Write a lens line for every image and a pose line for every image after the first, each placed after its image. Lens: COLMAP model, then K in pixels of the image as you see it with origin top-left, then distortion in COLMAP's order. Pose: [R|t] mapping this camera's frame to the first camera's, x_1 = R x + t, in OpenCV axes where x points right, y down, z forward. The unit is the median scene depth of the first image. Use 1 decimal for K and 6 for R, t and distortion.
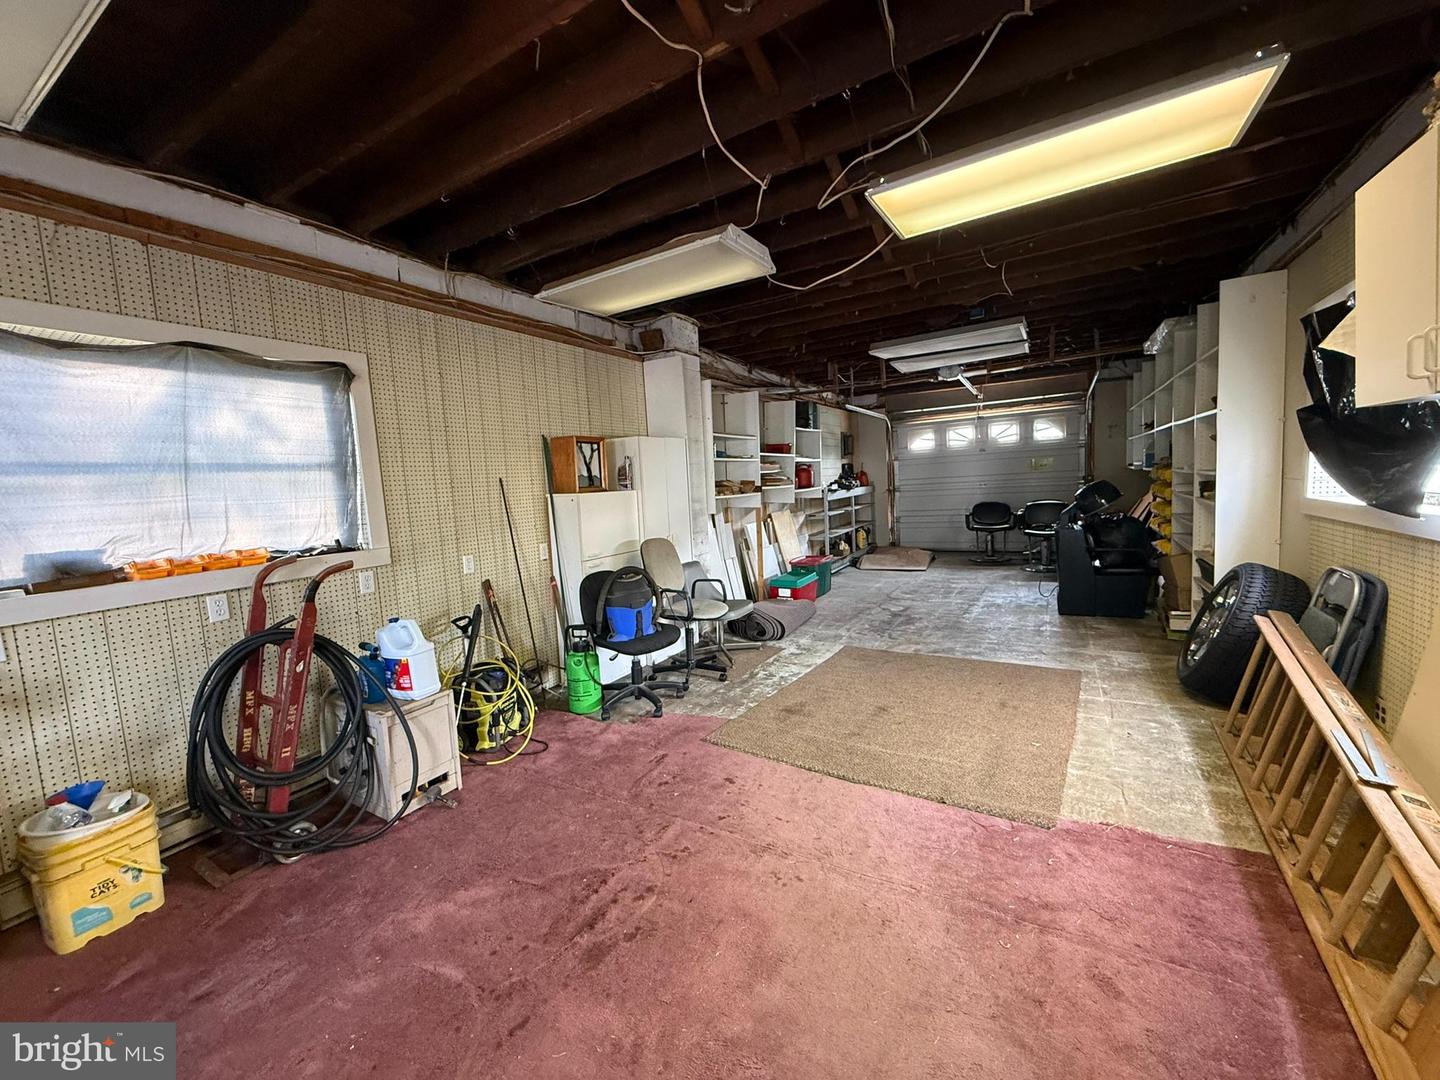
lens RADIAL K [[576.0, 0, 717.9], [0, 576.0, 537.4], [0, 0, 1]] dist [0.000626, 0.000380]
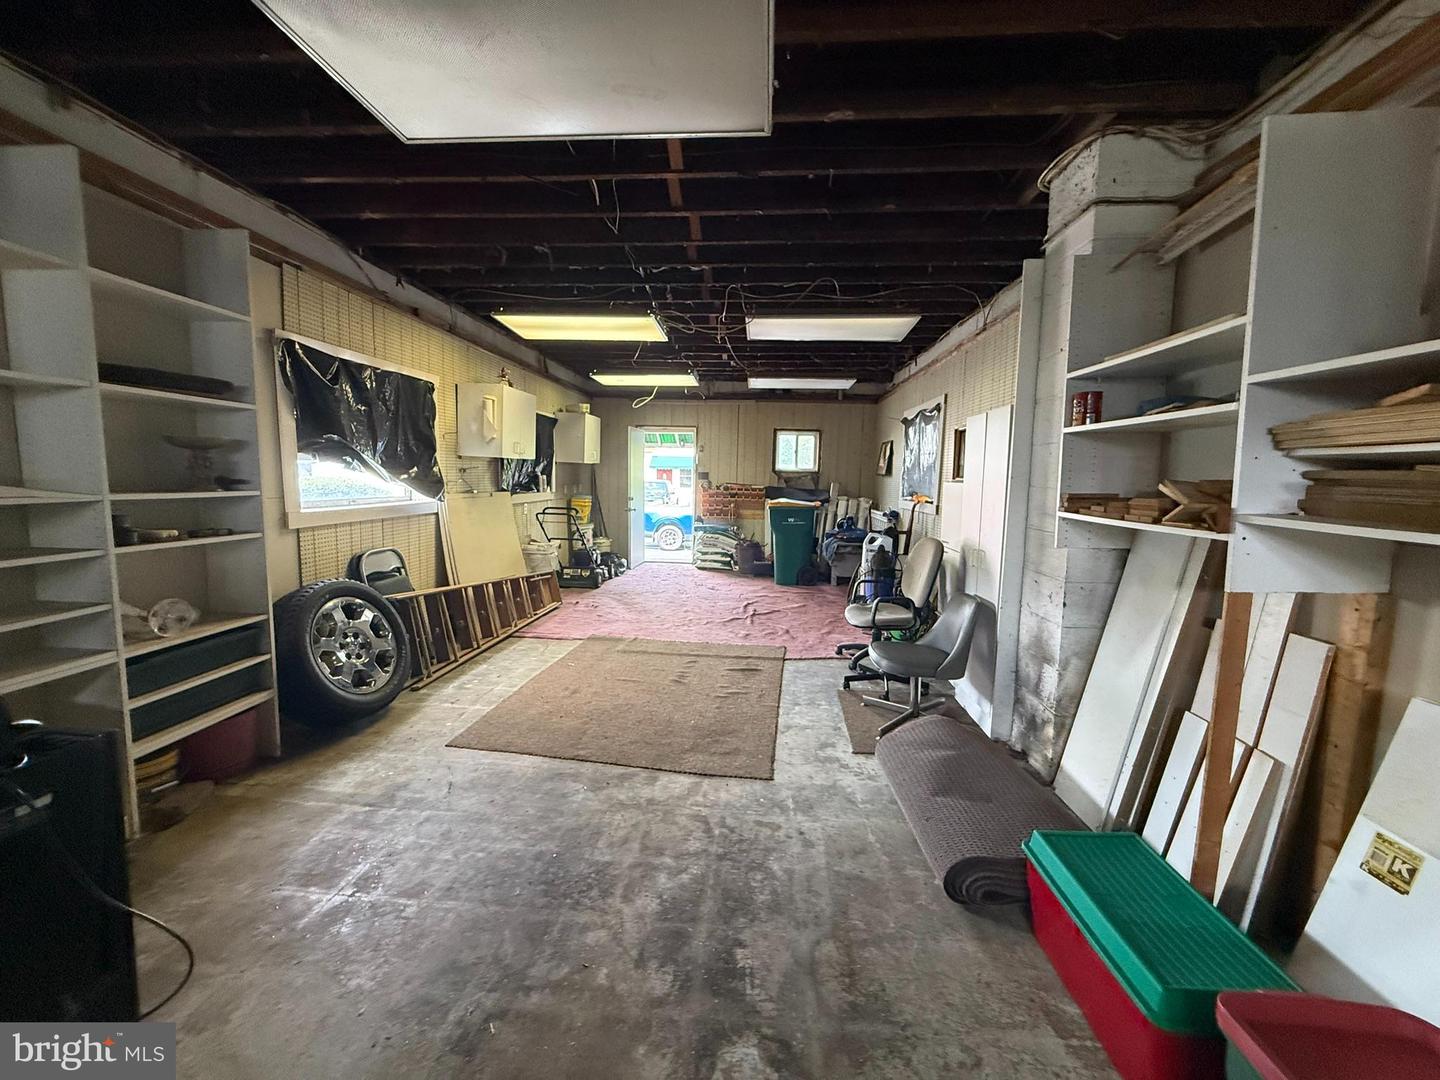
lens RADIAL K [[576.0, 0, 717.9], [0, 576.0, 537.4], [0, 0, 1]] dist [0.000626, 0.000380]
pose [[-0.897956, 0.089995, -0.430786, 0.570565], [-0.006765, 0.975930, 0.217980, -0.191577], [0.440034, 0.198651, -0.875733, 1.656214]]
